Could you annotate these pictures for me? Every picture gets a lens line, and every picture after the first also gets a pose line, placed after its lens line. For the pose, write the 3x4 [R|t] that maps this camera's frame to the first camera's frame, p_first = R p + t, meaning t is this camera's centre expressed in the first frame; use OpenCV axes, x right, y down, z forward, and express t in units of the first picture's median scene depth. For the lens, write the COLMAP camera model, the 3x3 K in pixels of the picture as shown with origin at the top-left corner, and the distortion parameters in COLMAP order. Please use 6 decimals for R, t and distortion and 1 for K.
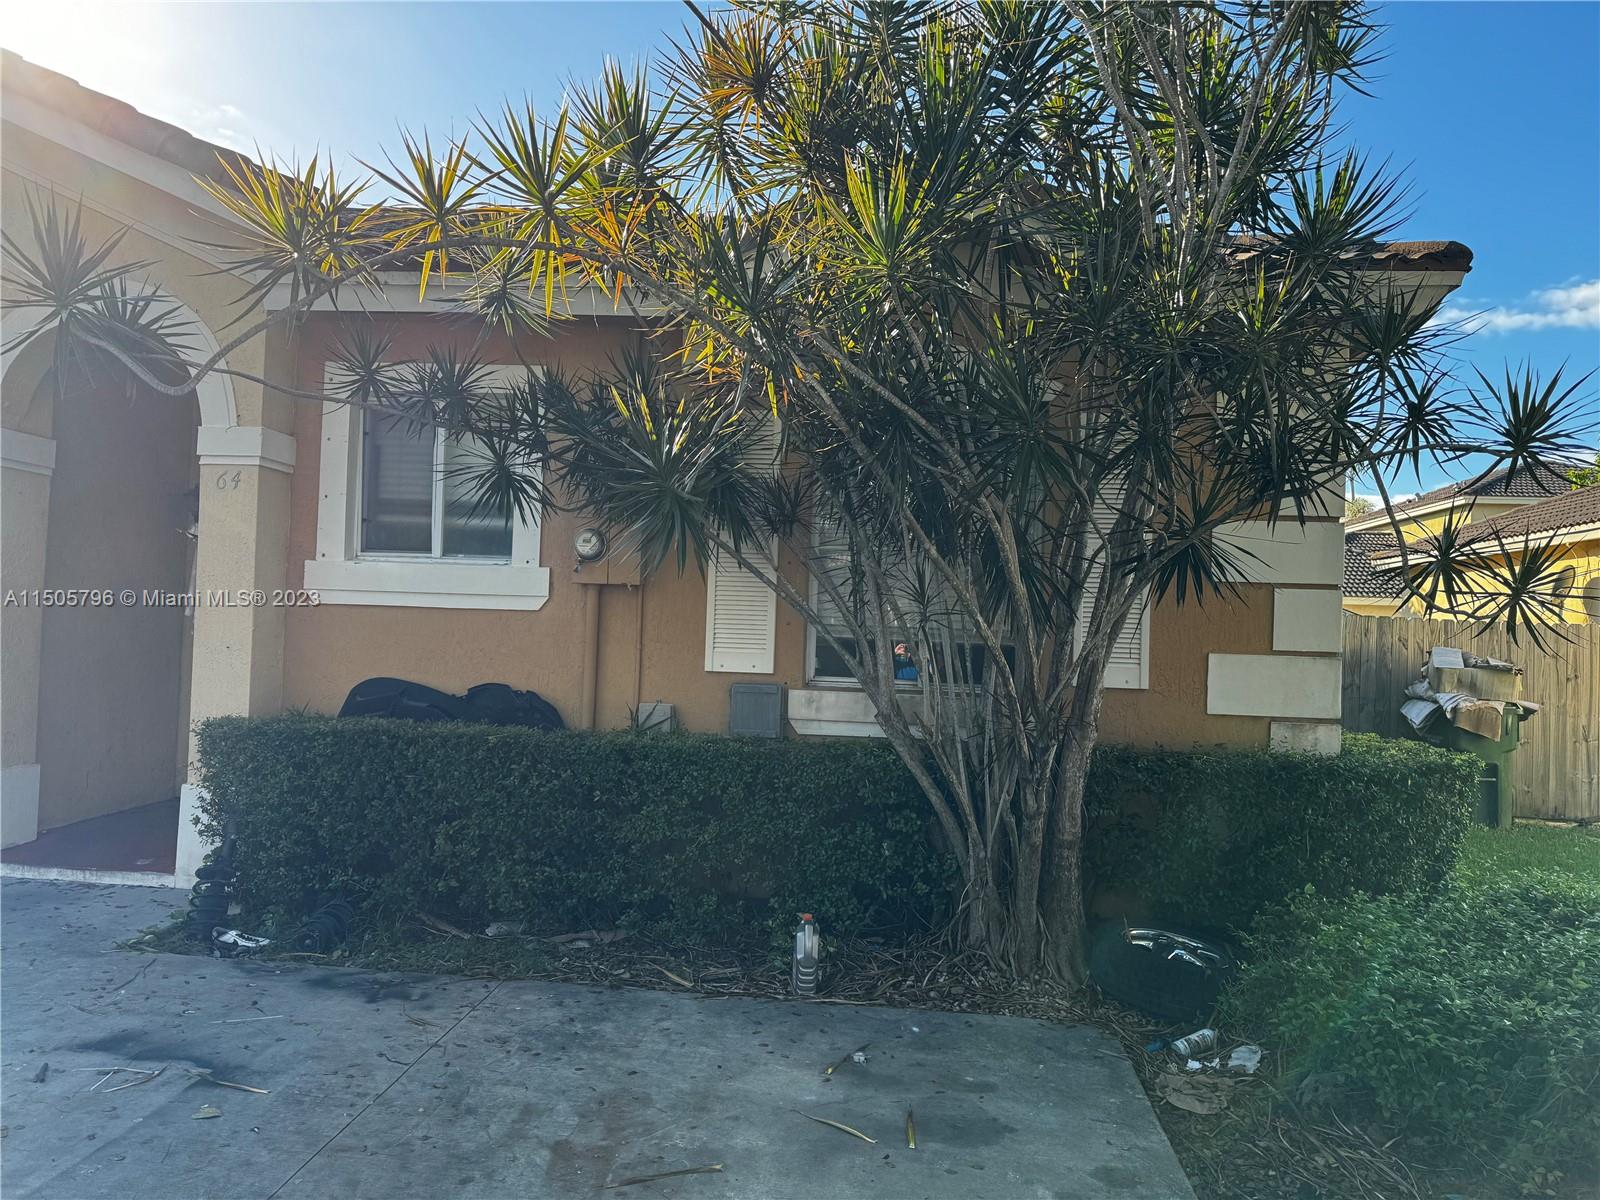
lens RADIAL K [[1098.1, 0, 788.9], [0, 1098.1, 606.8], [0, 0, 1]] dist [0.125758, -0.198708]
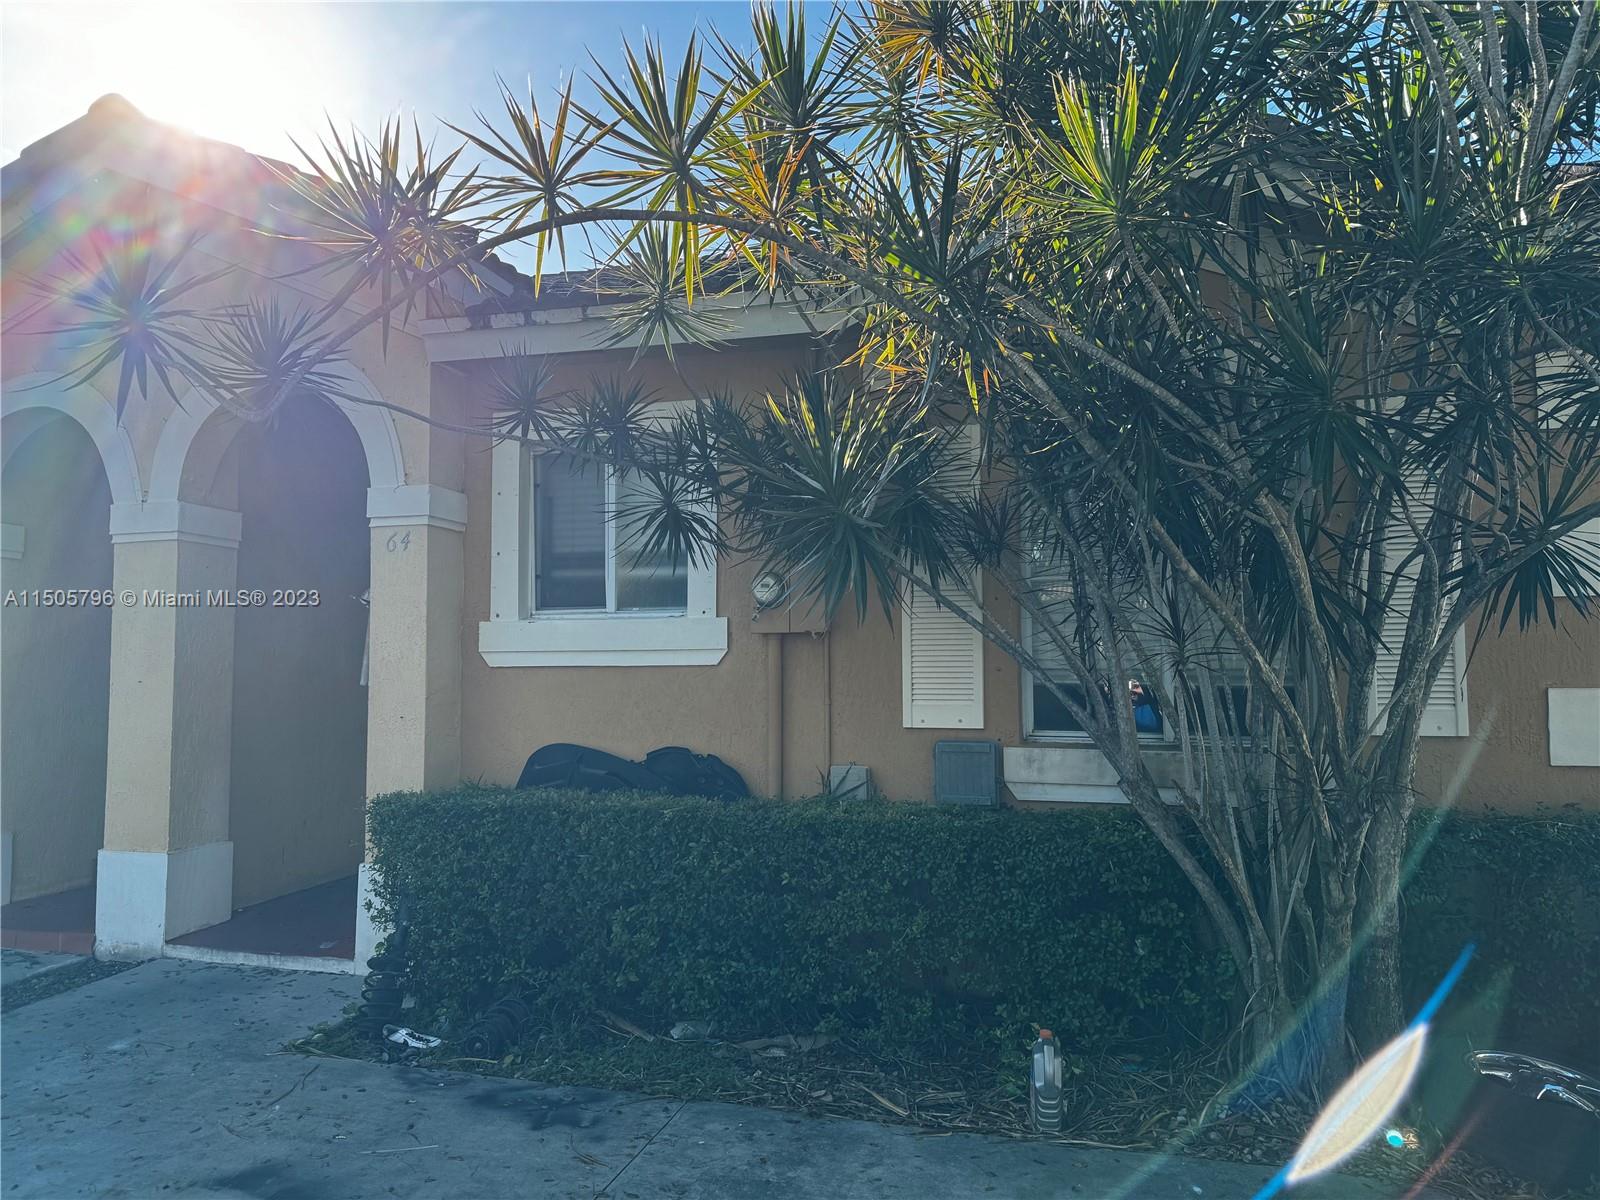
lens RADIAL K [[1098.1, 0, 788.9], [0, 1098.1, 606.8], [0, 0, 1]] dist [0.125758, -0.198708]
pose [[0.982780, -0.047563, -0.178553, -0.006490], [0.040515, 0.998257, -0.042913, -0.003826], [0.180283, 0.034940, 0.982994, 0.143018]]
